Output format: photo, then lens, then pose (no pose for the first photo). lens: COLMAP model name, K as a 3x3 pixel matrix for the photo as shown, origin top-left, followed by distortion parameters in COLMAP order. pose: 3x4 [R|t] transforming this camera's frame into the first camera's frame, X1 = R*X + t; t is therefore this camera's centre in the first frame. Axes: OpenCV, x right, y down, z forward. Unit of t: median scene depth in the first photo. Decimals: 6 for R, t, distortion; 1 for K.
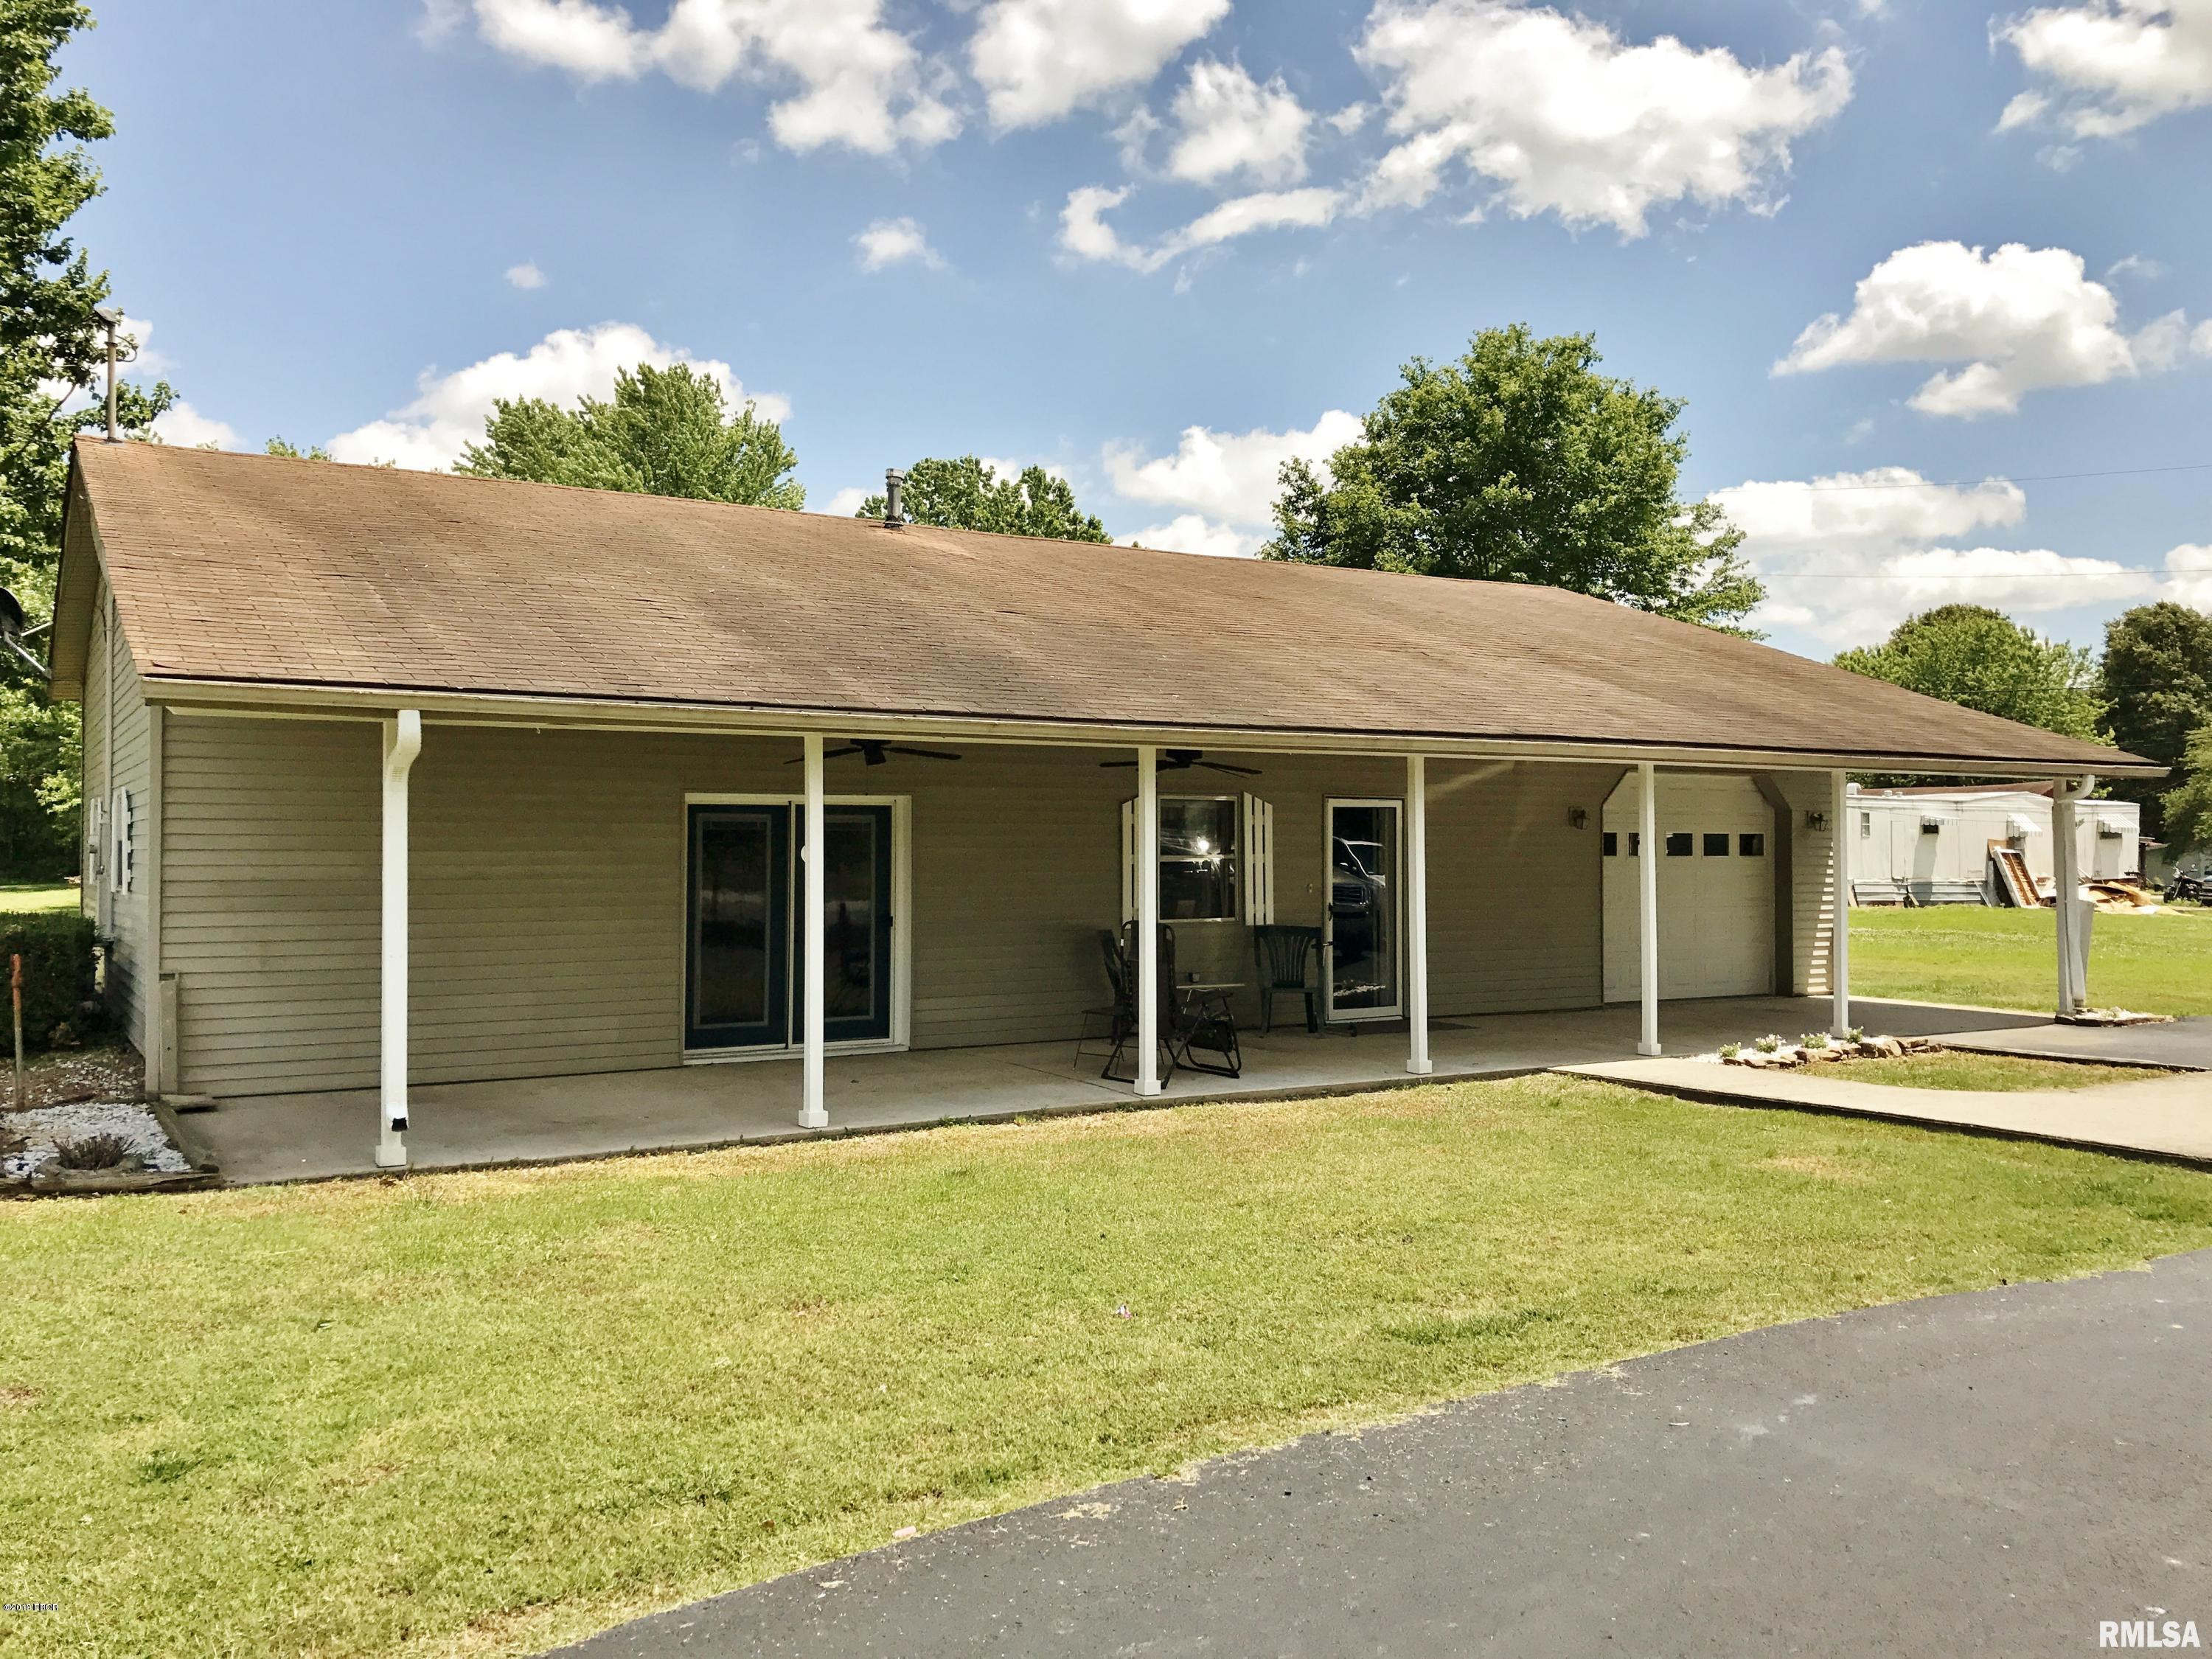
lens RADIAL K [[1824.6, 0, 1106.0], [0, 1824.6, 829.5], [0, 0, 1]] dist [0.055192, 0.002777]
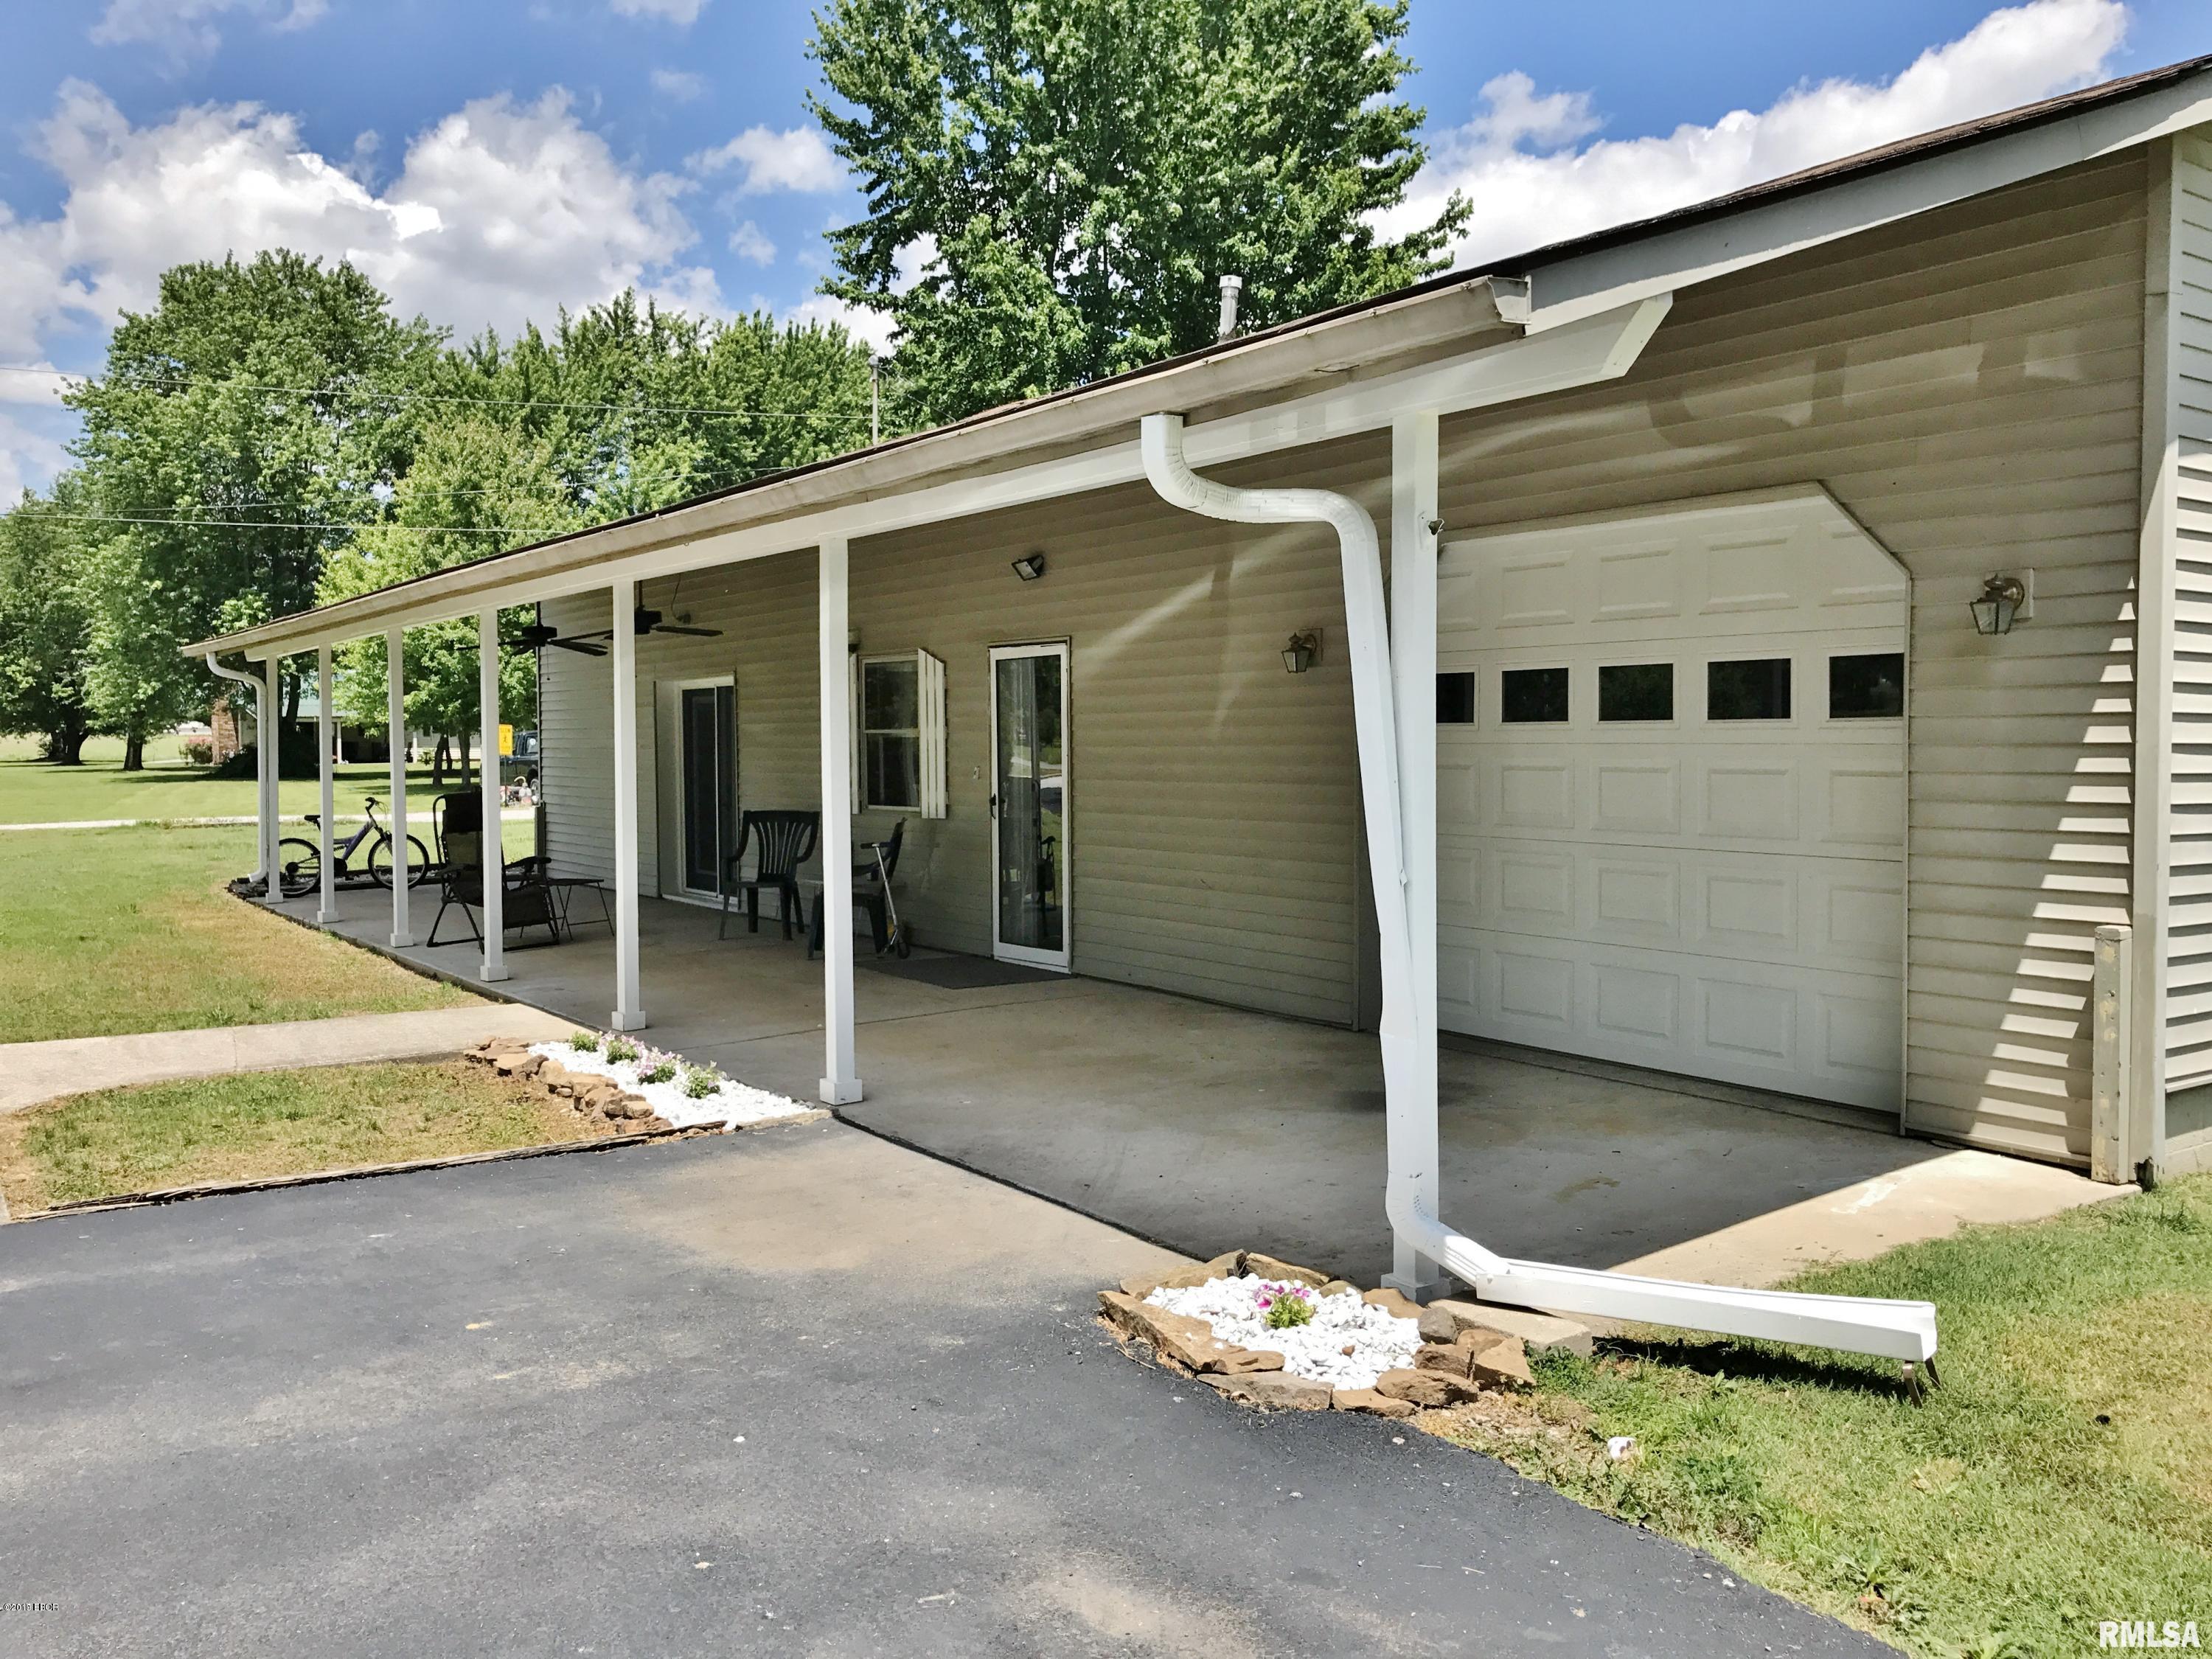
lens RADIAL K [[1824.6, 0, 1106.0], [0, 1824.6, 829.5], [0, 0, 1]] dist [0.055192, 0.002777]
pose [[0.037945, 0.047794, -0.998136, 0.803888], [0.014534, 0.998724, 0.048374, 0.019142], [0.999174, -0.016343, 0.037202, 0.965947]]
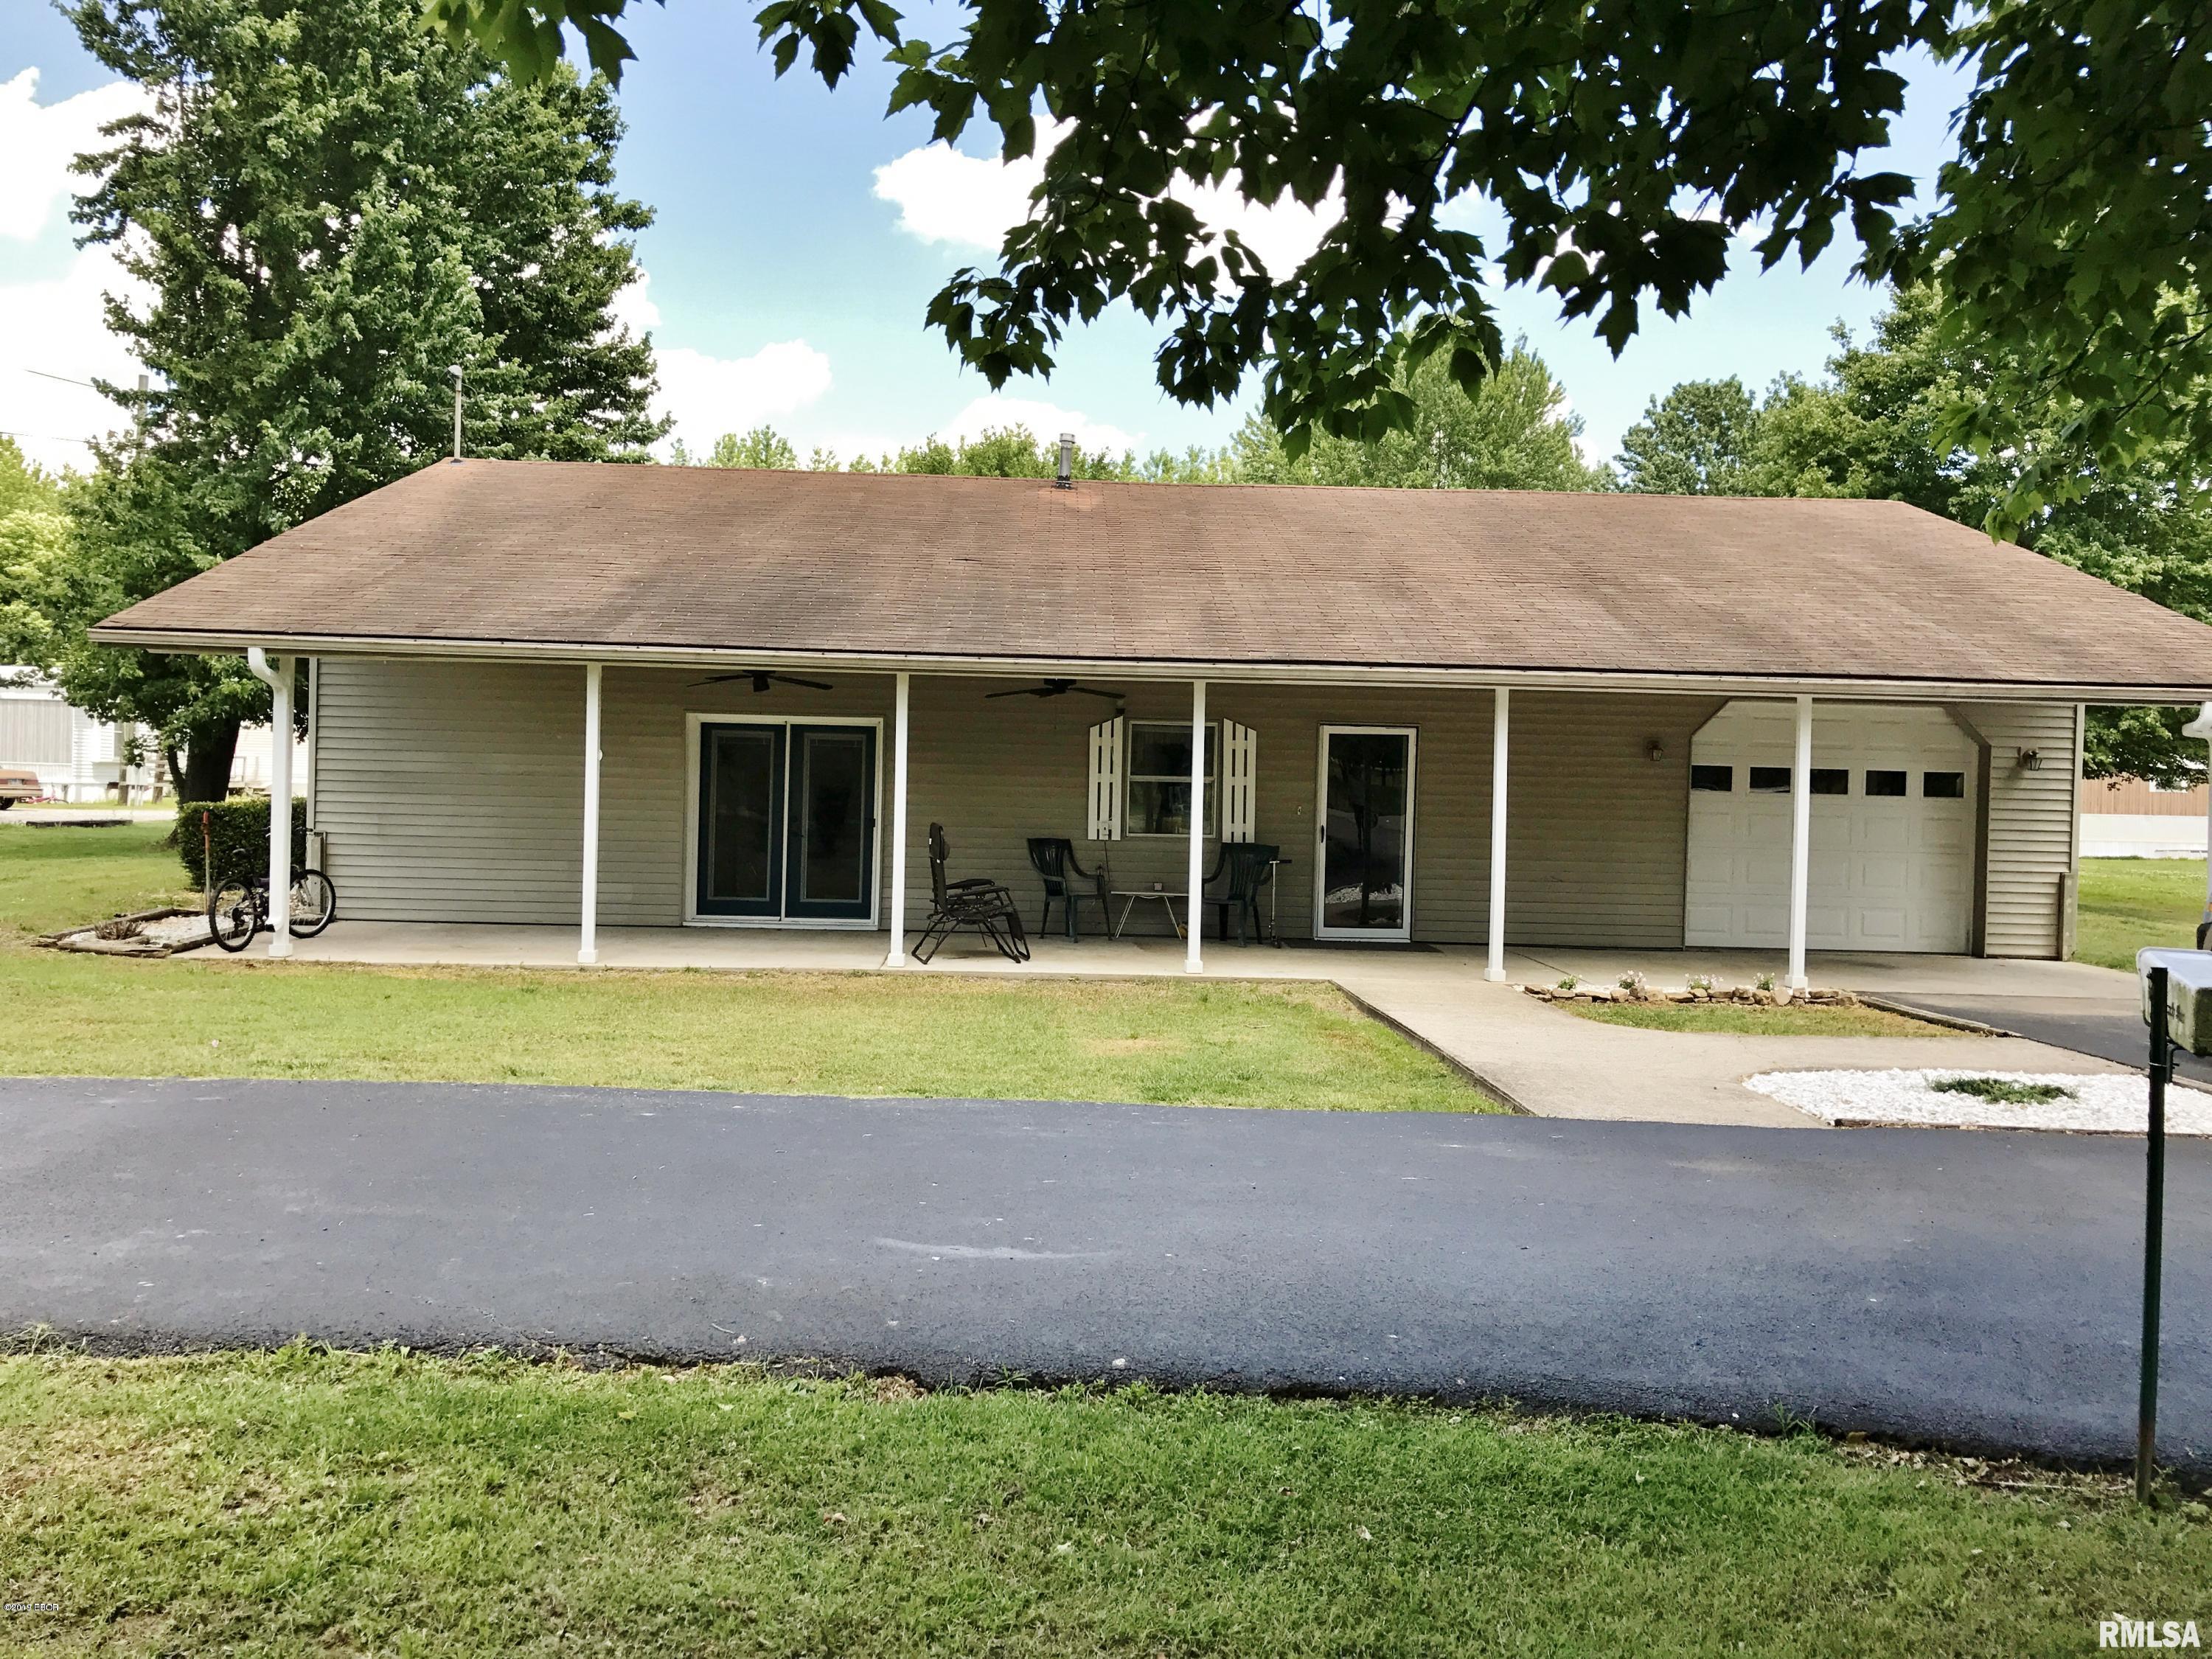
lens RADIAL K [[1824.6, 0, 1106.0], [0, 1824.6, 829.5], [0, 0, 1]] dist [0.055192, 0.002777]
pose [[0.869147, 0.032805, -0.493465, 0.506787], [-0.019497, 0.999295, 0.032093, 0.010665], [0.494169, -0.018272, 0.869174, 0.023140]]
